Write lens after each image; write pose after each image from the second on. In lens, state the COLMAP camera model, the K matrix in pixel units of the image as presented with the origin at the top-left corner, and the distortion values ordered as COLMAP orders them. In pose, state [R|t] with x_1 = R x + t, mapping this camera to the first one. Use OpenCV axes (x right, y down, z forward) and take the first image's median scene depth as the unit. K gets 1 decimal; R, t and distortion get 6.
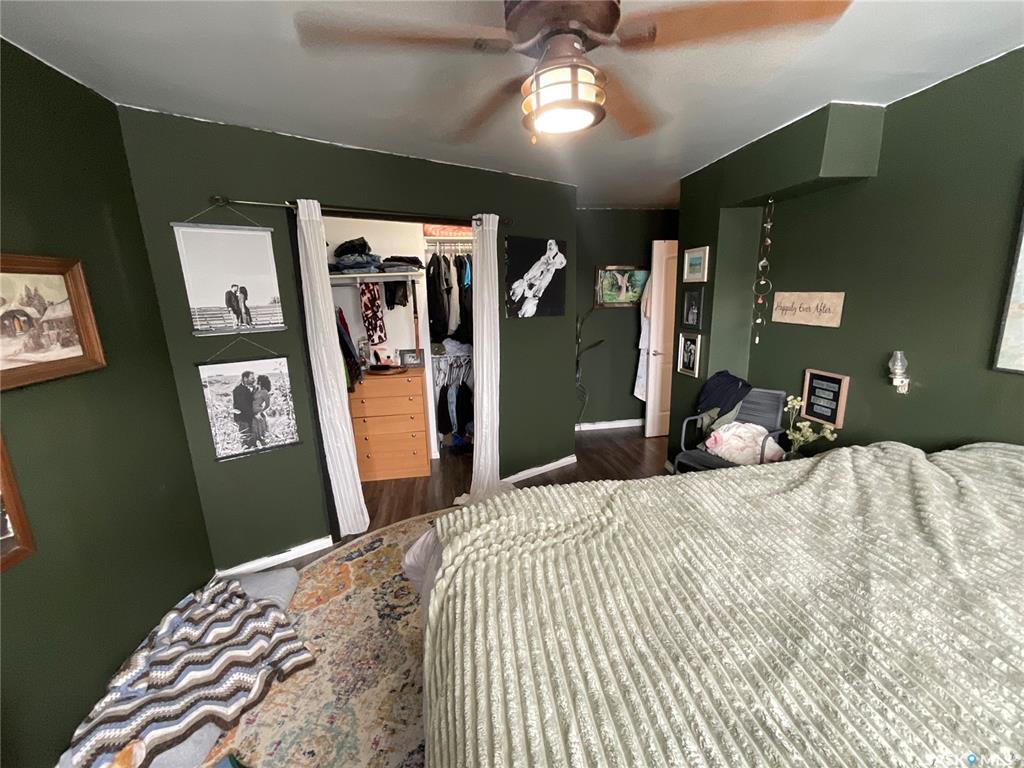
lens RADIAL K [[417.1, 0, 512.0], [0, 417.1, 384.0], [0, 0, 1]] dist [-0.000644, 0.000253]
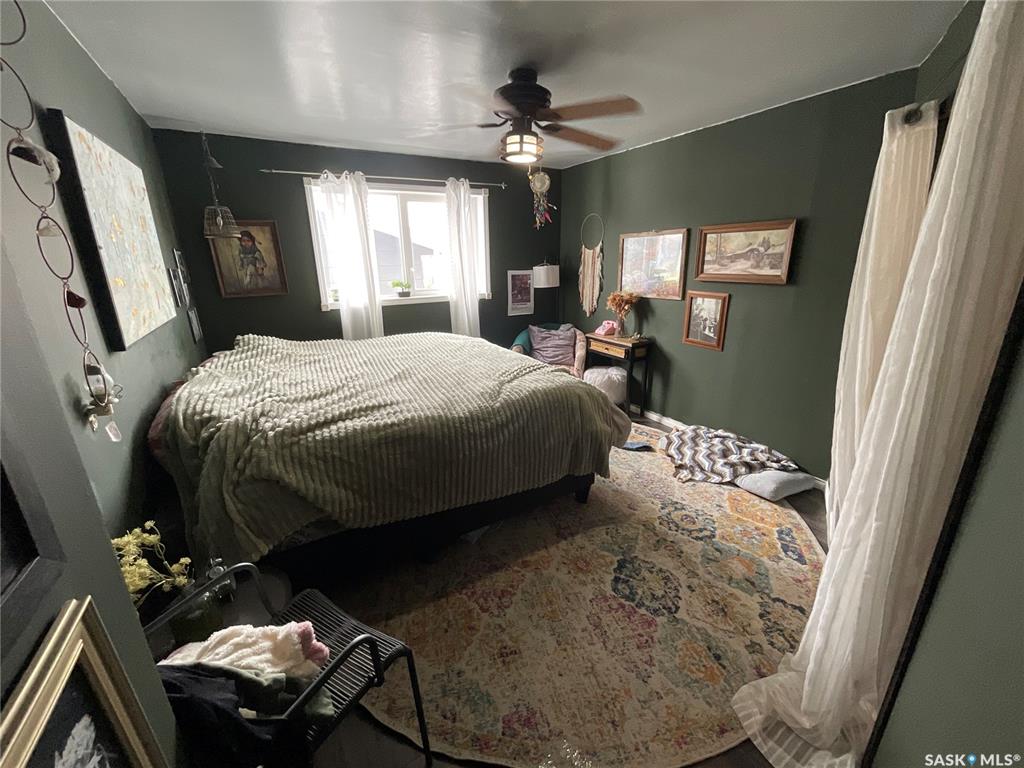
lens RADIAL K [[417.1, 0, 512.0], [0, 417.1, 384.0], [0, 0, 1]] dist [-0.000644, 0.000253]
pose [[-0.927935, 0.154458, -0.339234, 0.777492], [-0.038810, 0.865120, 0.500061, -0.555749], [0.370716, 0.477189, -0.796781, 2.394211]]
